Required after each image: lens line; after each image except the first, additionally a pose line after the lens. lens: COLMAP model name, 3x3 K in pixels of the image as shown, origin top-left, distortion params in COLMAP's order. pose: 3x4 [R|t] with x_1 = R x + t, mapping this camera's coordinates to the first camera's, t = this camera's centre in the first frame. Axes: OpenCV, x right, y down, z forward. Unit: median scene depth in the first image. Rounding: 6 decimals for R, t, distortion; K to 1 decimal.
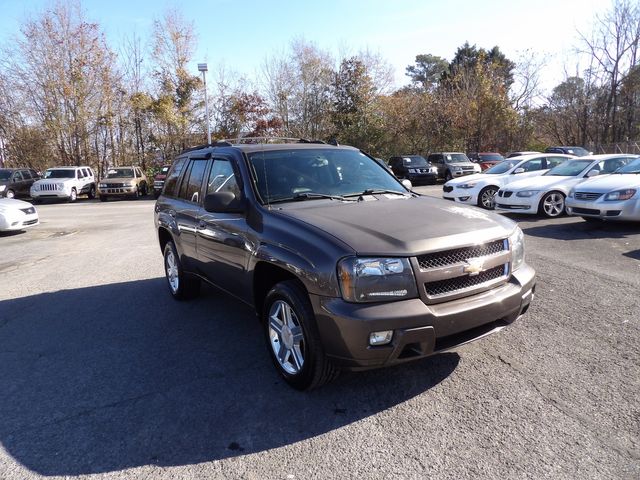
lens RADIAL K [[455.6, 0, 325.0], [0, 455.6, 231.2], [0, 0, 1]] dist [-0.017883, 0.024642]
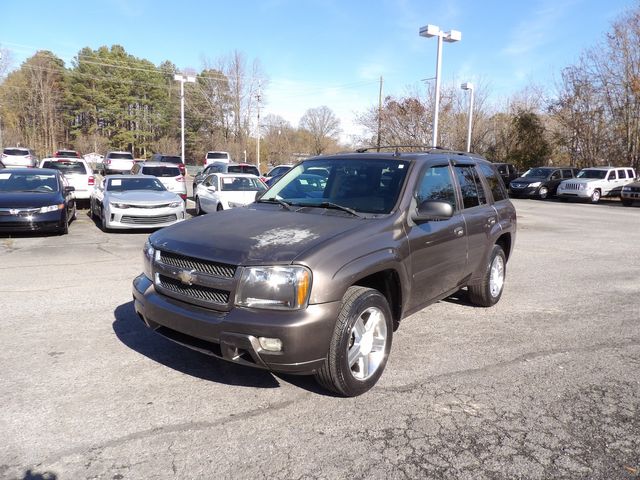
lens RADIAL K [[455.6, 0, 326.4], [0, 455.6, 235.3], [0, 0, 1]] dist [-0.017883, 0.024642]
pose [[0.337900, 0.173607, -0.925032, 0.113232], [-0.161501, 0.978958, 0.124733, -0.016078], [0.927222, 0.107246, 0.358828, 0.074065]]
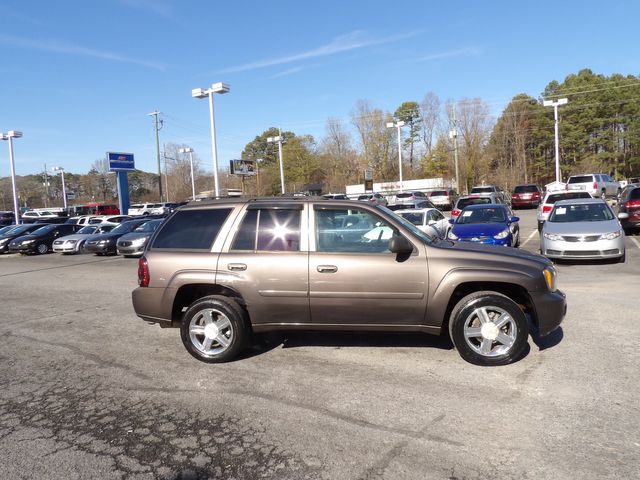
lens RADIAL K [[455.6, 0, 324.1], [0, 455.6, 236.5], [0, 0, 1]] dist [-0.017883, 0.024642]
pose [[-0.621762, 0.120747, -0.773842, 0.098931], [-0.026161, 0.984291, 0.174604, -0.054900], [0.782769, 0.128807, -0.608836, 0.341736]]
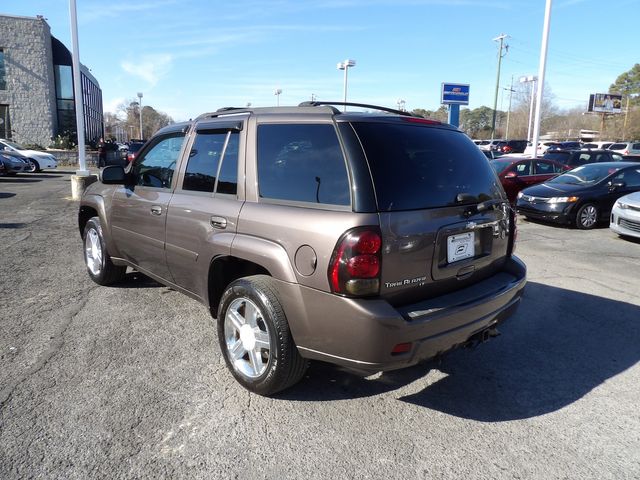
lens RADIAL K [[455.6, 0, 323.1], [0, 455.6, 234.1], [0, 0, 1]] dist [-0.017883, 0.024642]
pose [[-0.984426, 0.044824, -0.169991, -0.009084], [-0.010079, 0.950968, 0.309125, -0.035687], [0.175512, 0.306024, -0.935706, 0.259614]]
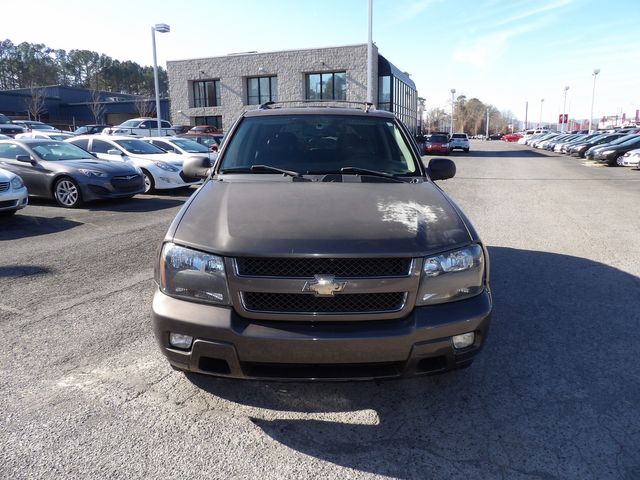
lens RADIAL K [[455.6, 0, 320.6], [0, 455.6, 234.7], [0, 0, 1]] dist [-0.017883, 0.024642]
pose [[-0.874178, -0.045294, 0.483489, -0.091365], [0.112158, 0.949888, 0.291777, -0.042937], [-0.472476, 0.309292, -0.825291, 0.357079]]
